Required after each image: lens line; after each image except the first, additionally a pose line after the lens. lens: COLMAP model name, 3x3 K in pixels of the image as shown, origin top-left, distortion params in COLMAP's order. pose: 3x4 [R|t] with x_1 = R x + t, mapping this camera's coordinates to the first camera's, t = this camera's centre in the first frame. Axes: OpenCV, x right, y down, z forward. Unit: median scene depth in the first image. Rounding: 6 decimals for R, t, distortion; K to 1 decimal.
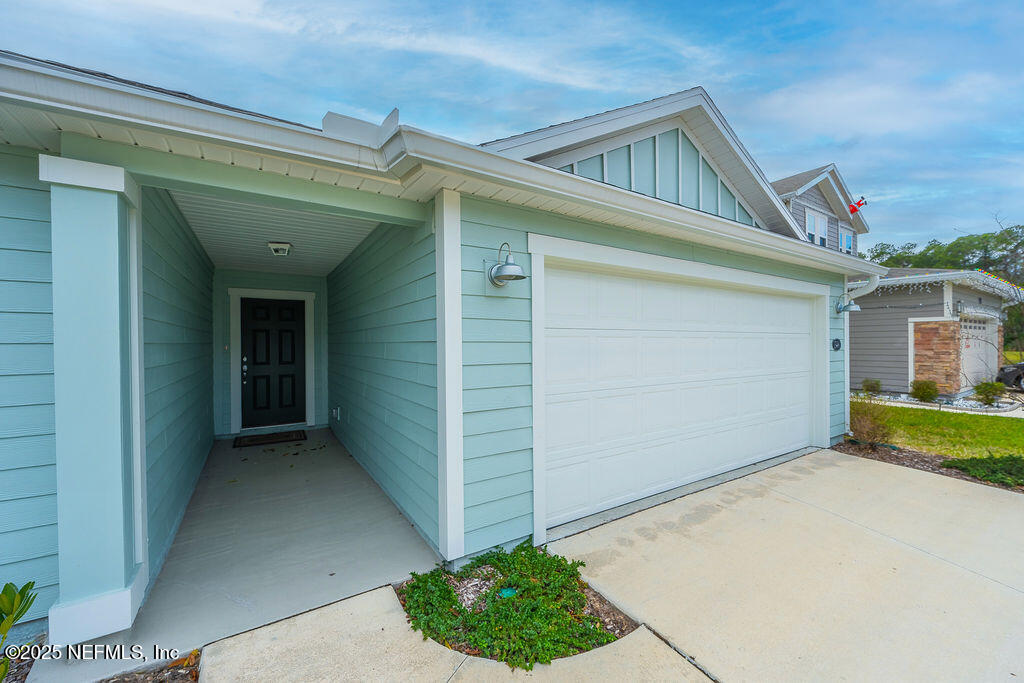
lens RADIAL K [[401.7, 0, 514.8], [0, 401.7, 342.6], [0, 0, 1]] dist [-0.002281, 0.000745]
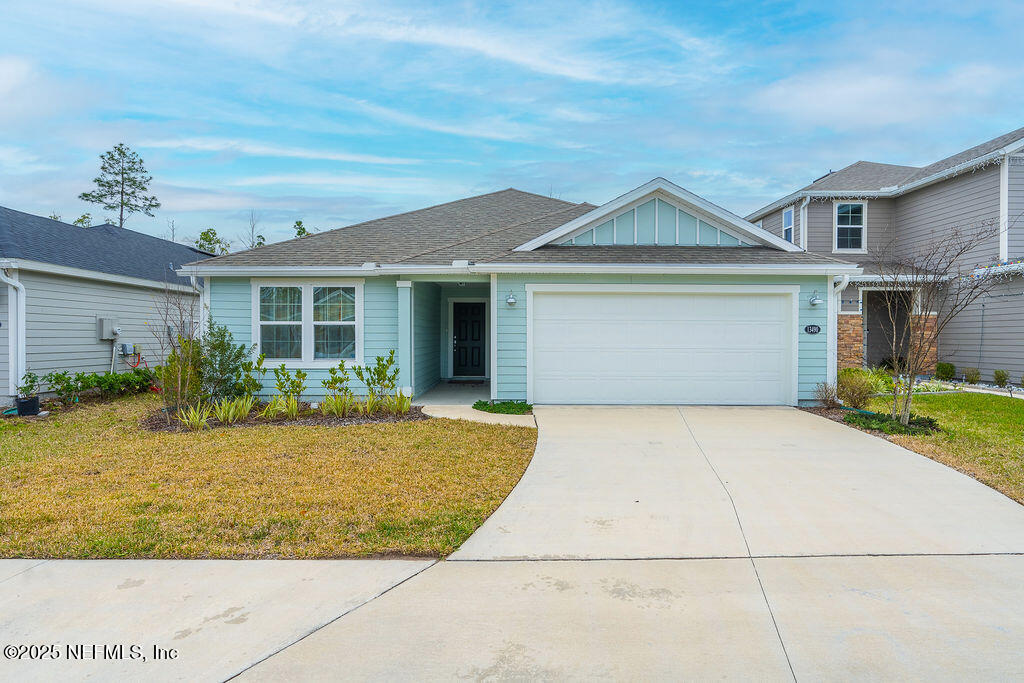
lens RADIAL K [[564.2, 0, 512.0], [0, 564.2, 341.5], [0, 0, 1]] dist [-0.003460, -0.000088]
pose [[0.844619, 0.013944, -0.535186, 0.788589], [-0.008461, 0.999884, 0.012698, 0.023825], [0.535301, -0.006197, 0.844639, -0.874990]]
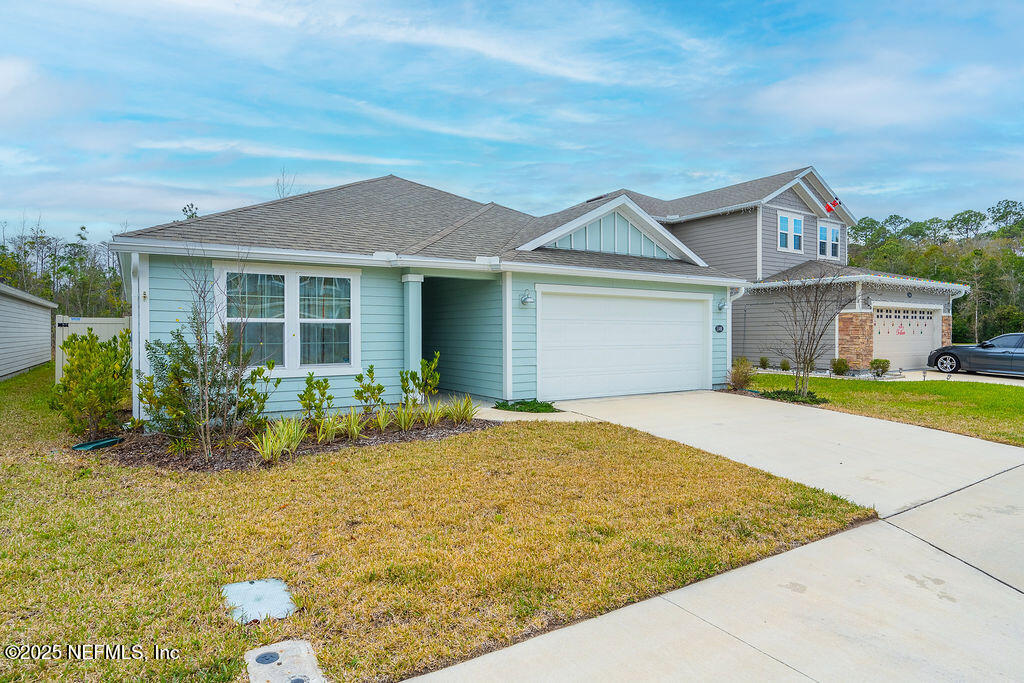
lens RADIAL K [[587.3, 0, 509.1], [0, 587.3, 336.4], [0, 0, 1]] dist [0.001678, -0.000418]
pose [[0.999984, 0.004857, 0.002846, -0.060015], [-0.004873, 0.999972, 0.005629, 0.022483], [-0.002819, -0.005643, 0.999980, -1.171346]]
